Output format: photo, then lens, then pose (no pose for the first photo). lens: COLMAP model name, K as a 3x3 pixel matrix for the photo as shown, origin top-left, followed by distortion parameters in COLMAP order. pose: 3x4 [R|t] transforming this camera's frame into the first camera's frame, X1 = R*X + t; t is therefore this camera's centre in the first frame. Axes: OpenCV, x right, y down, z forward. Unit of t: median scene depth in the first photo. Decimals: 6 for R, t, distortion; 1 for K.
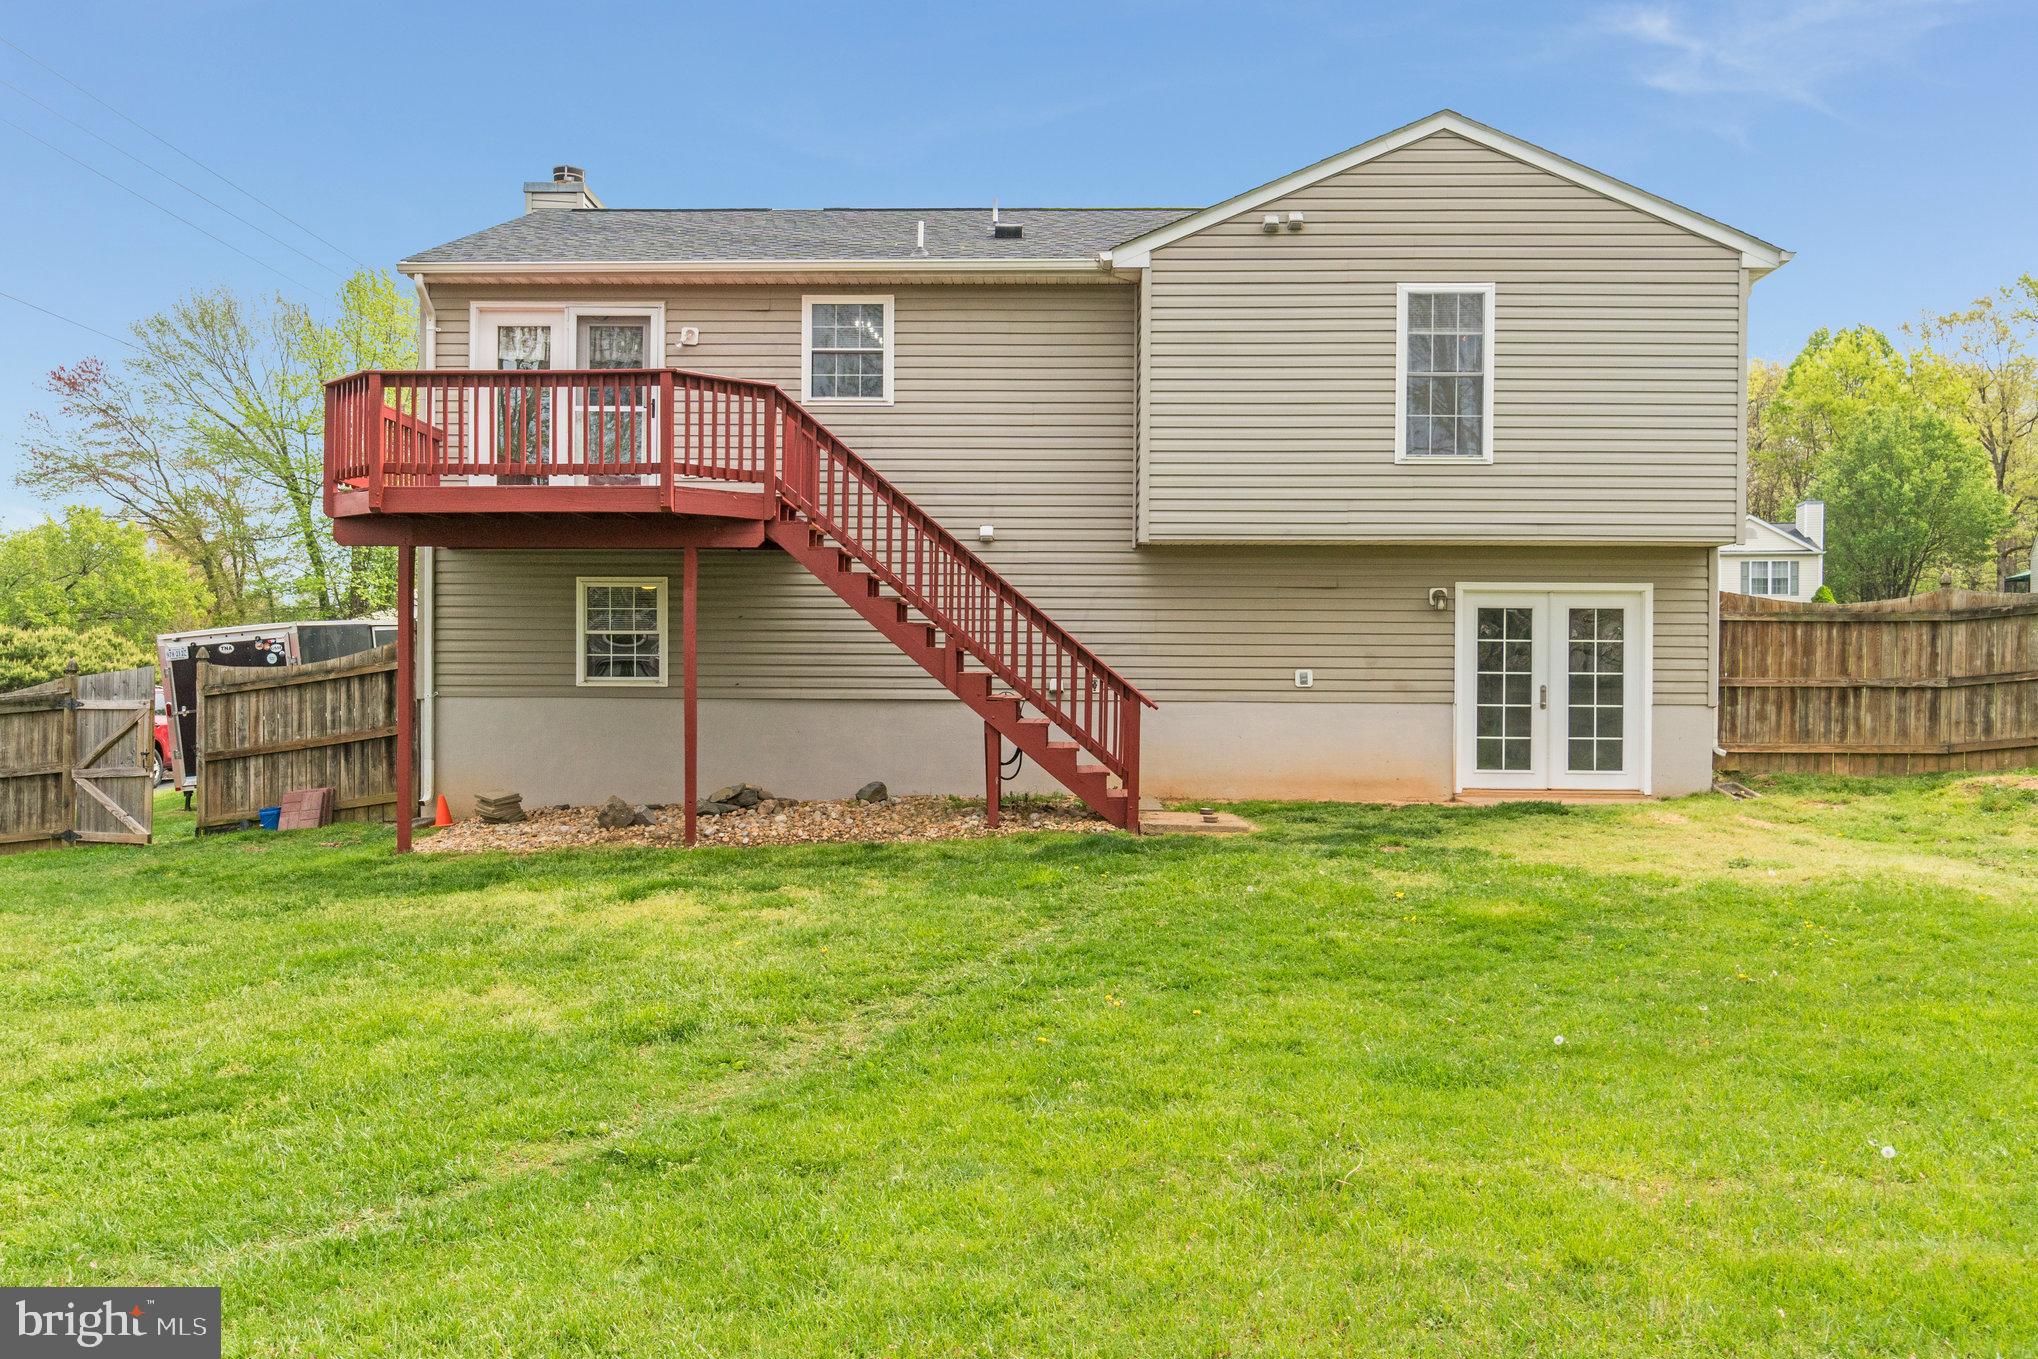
lens RADIAL K [[1604.8, 0, 1019.8], [0, 1604.8, 686.7], [0, 0, 1]] dist [-0.008570, 0.000640]
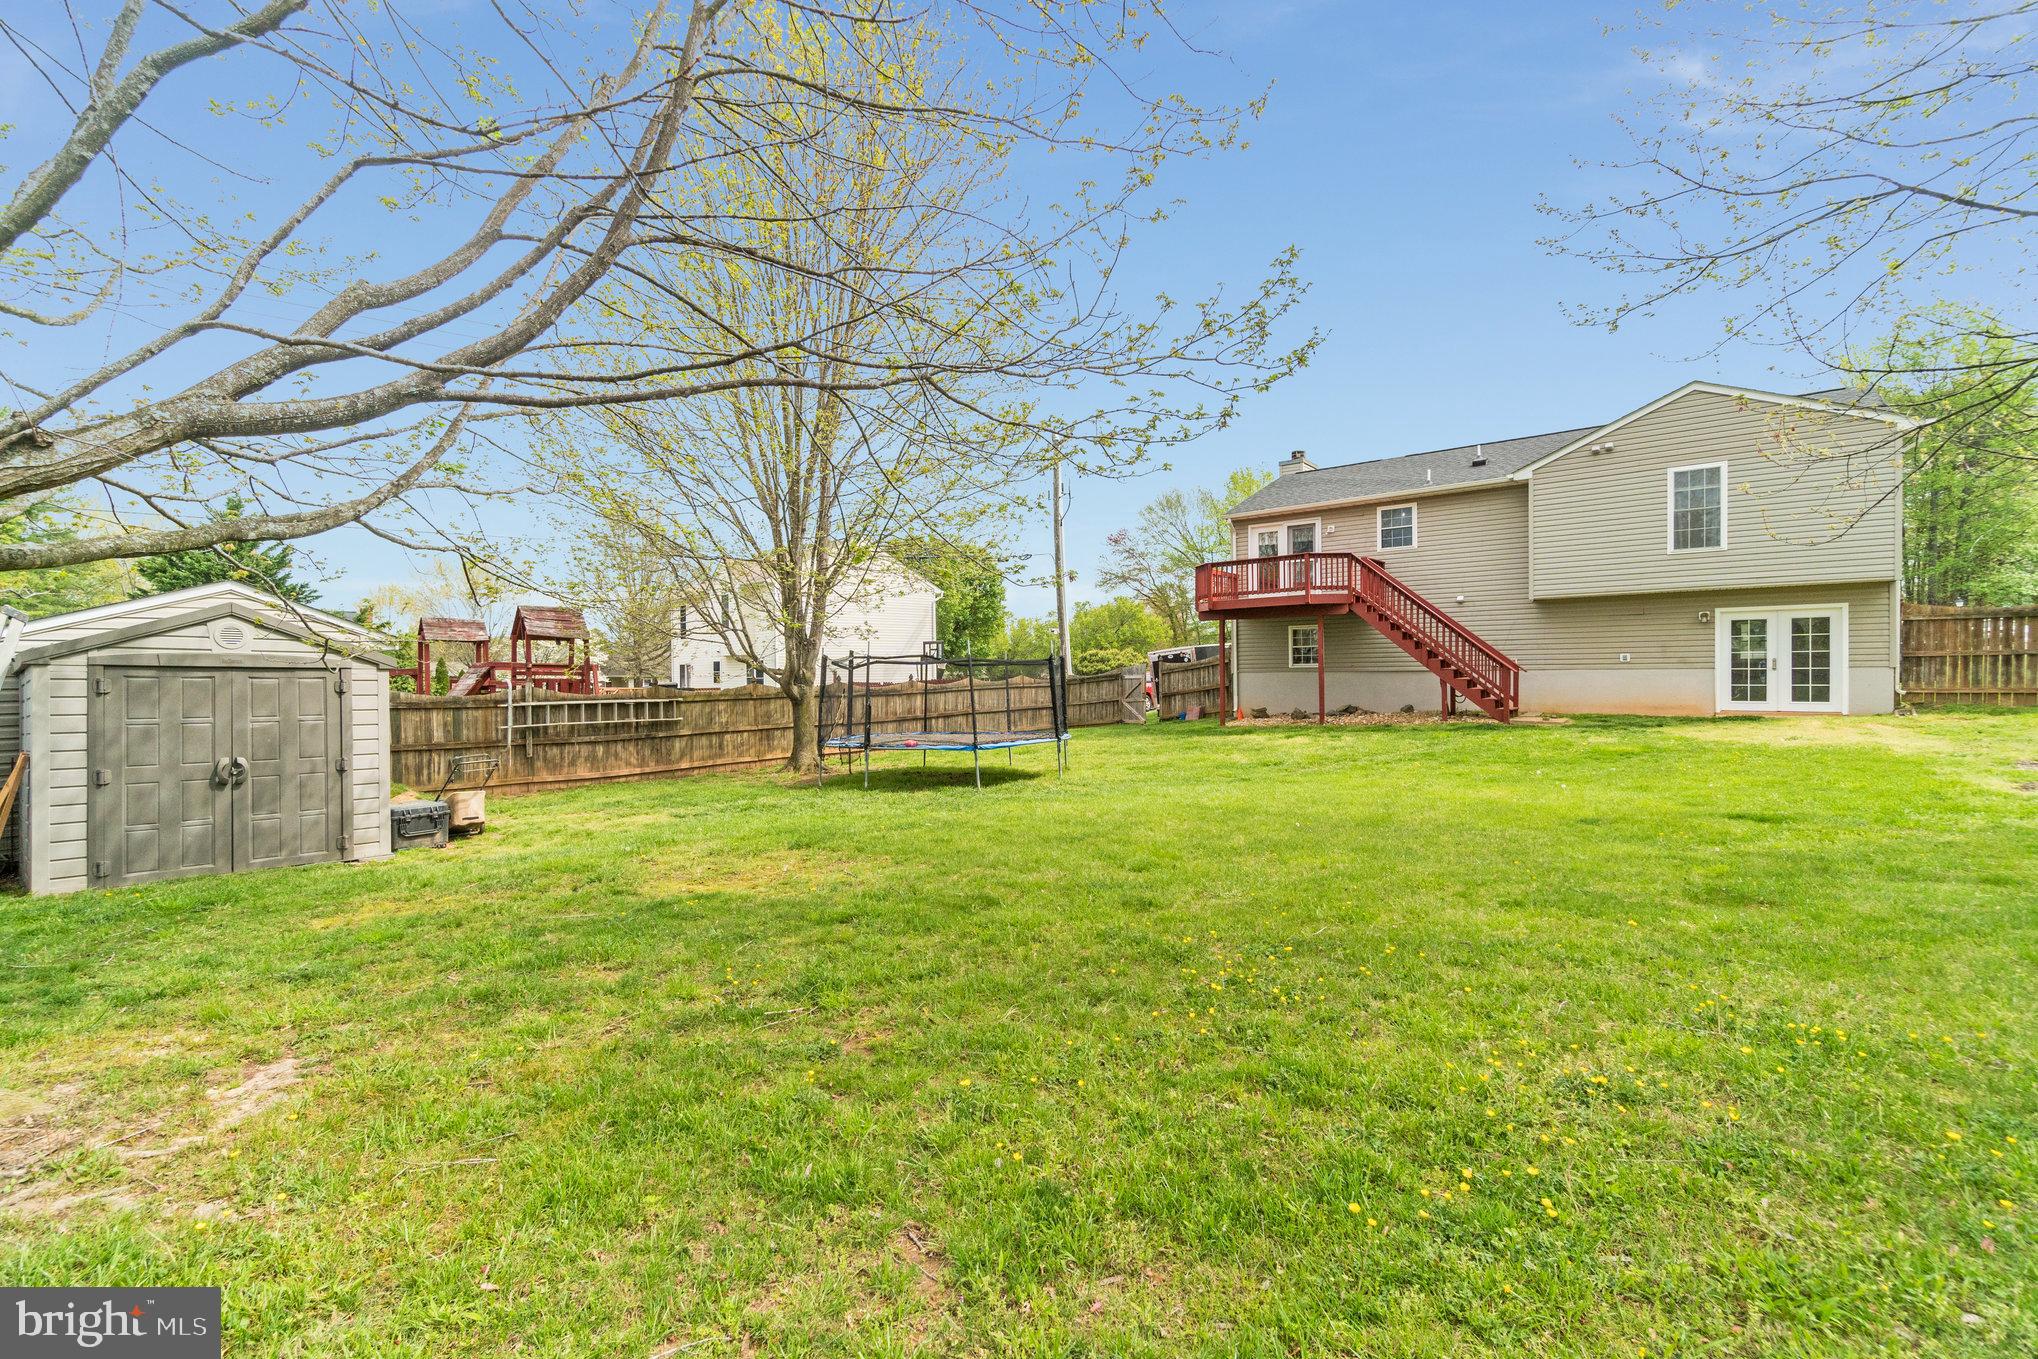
lens RADIAL K [[896.3, 0, 1018.6], [0, 896.3, 683.0], [0, 0, 1]] dist [-0.001073, -0.000004]
pose [[0.800190, -0.008068, -0.599692, 0.244818], [0.015307, 0.999859, 0.006973, 0.007715], [0.599551, -0.014759, 0.800200, -0.432495]]
